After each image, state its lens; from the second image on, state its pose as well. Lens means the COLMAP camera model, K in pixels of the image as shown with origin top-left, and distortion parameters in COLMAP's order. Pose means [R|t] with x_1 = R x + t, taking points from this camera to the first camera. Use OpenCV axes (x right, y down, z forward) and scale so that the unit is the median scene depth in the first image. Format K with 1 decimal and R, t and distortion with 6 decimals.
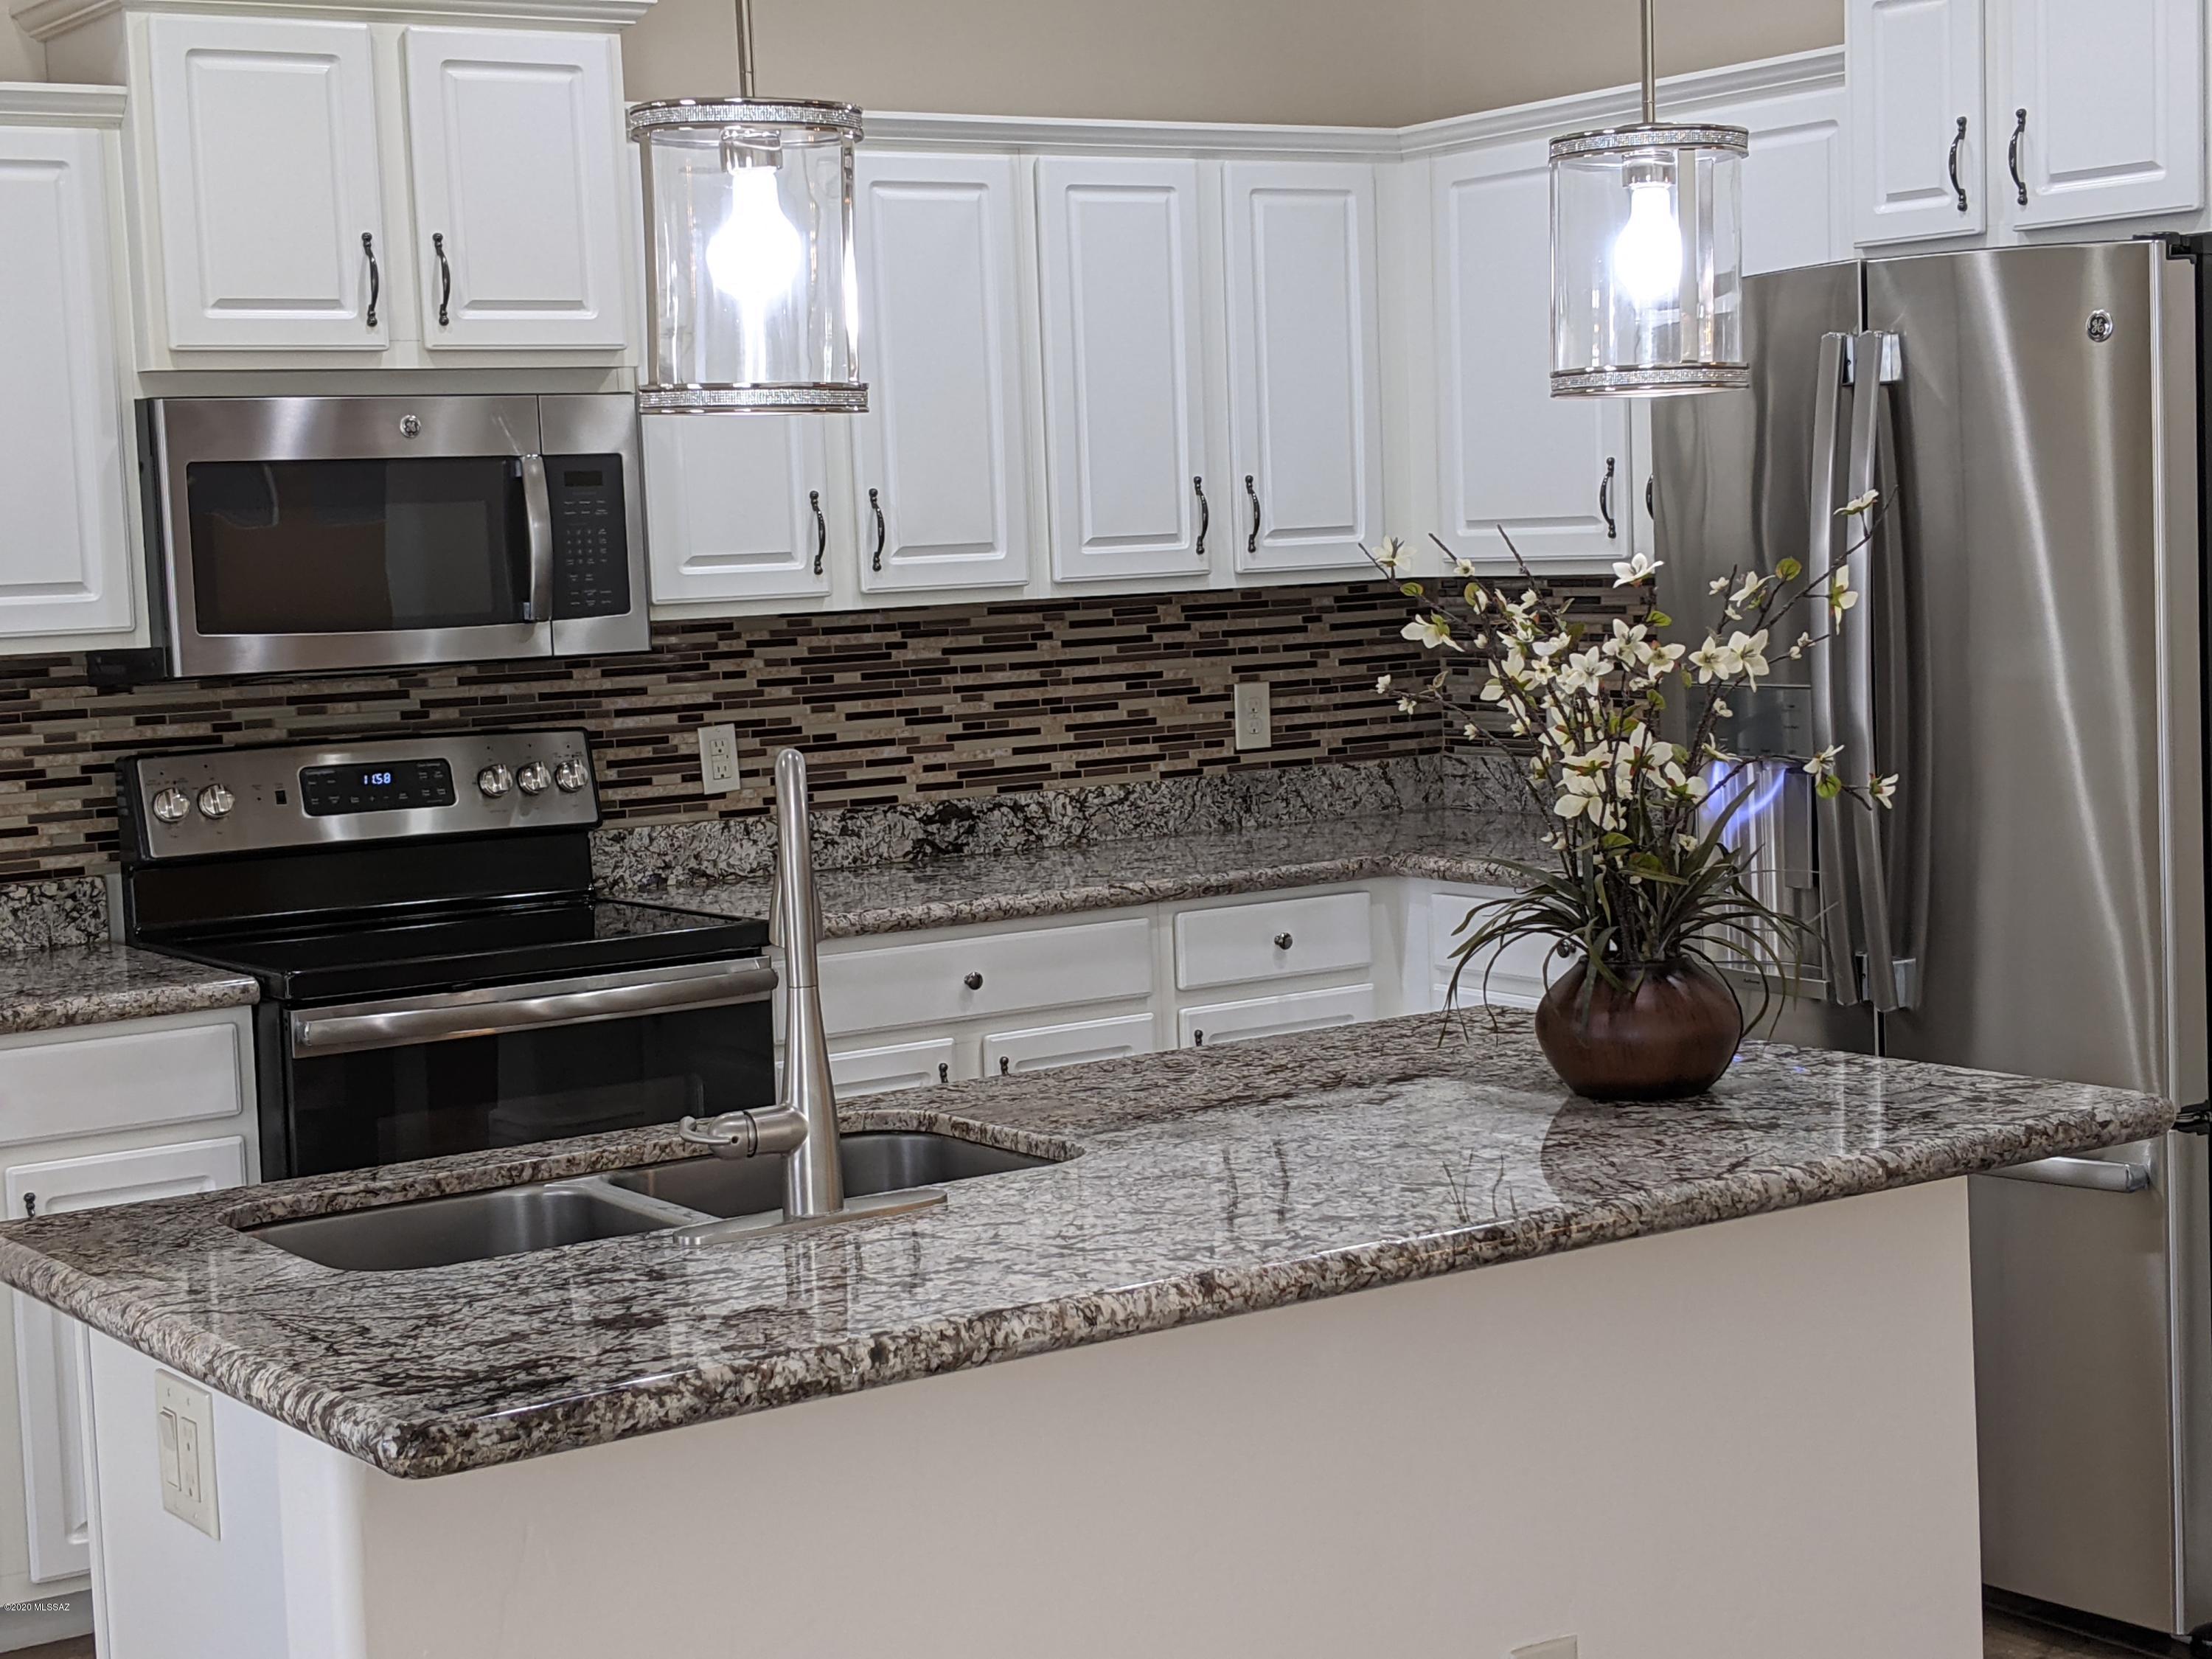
lens RADIAL K [[3564.8, 0, 1106.0], [0, 3564.8, 829.5], [0, 0, 1]] dist [0.253997, -0.839099]
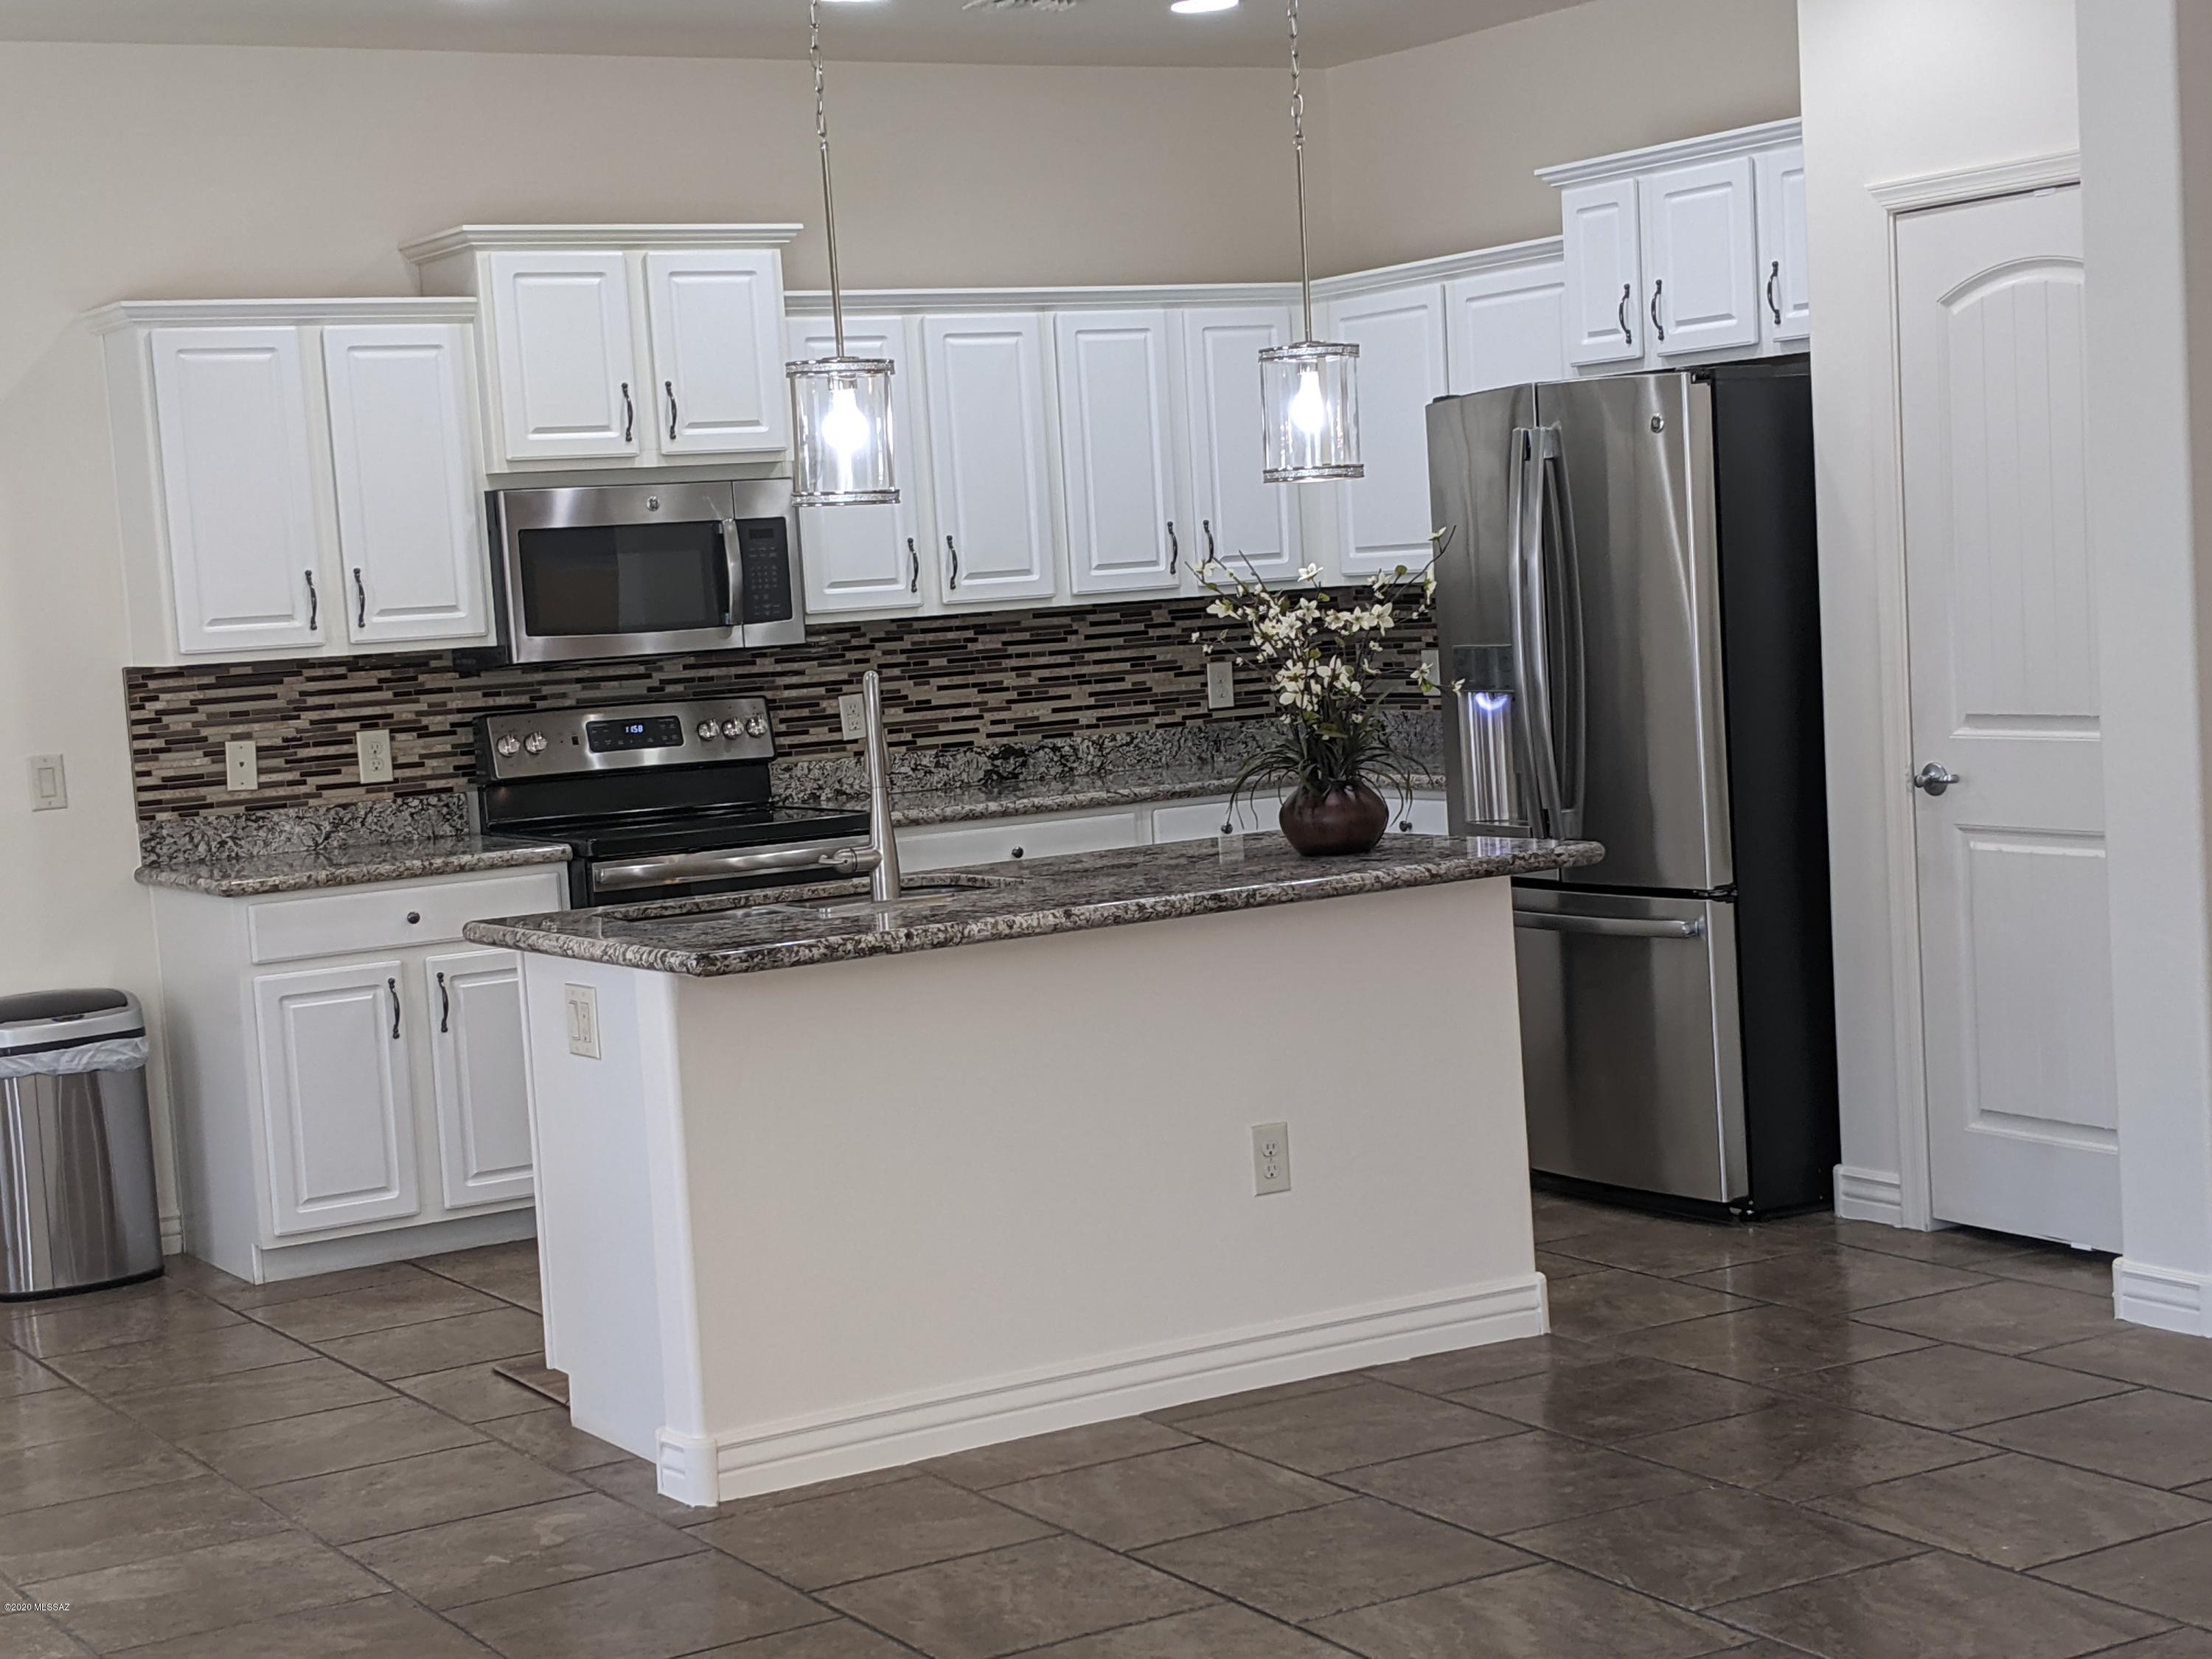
lens RADIAL K [[3623.7, 0, 1100.0], [0, 3623.7, 866.0], [0, 0, 1]] dist [0.263373, -0.035061]
pose [[0.998551, -0.018501, -0.050535, 0.079501], [0.018449, 0.999829, -0.001485, 0.052302], [0.050554, 0.000551, 0.998721, -0.578160]]
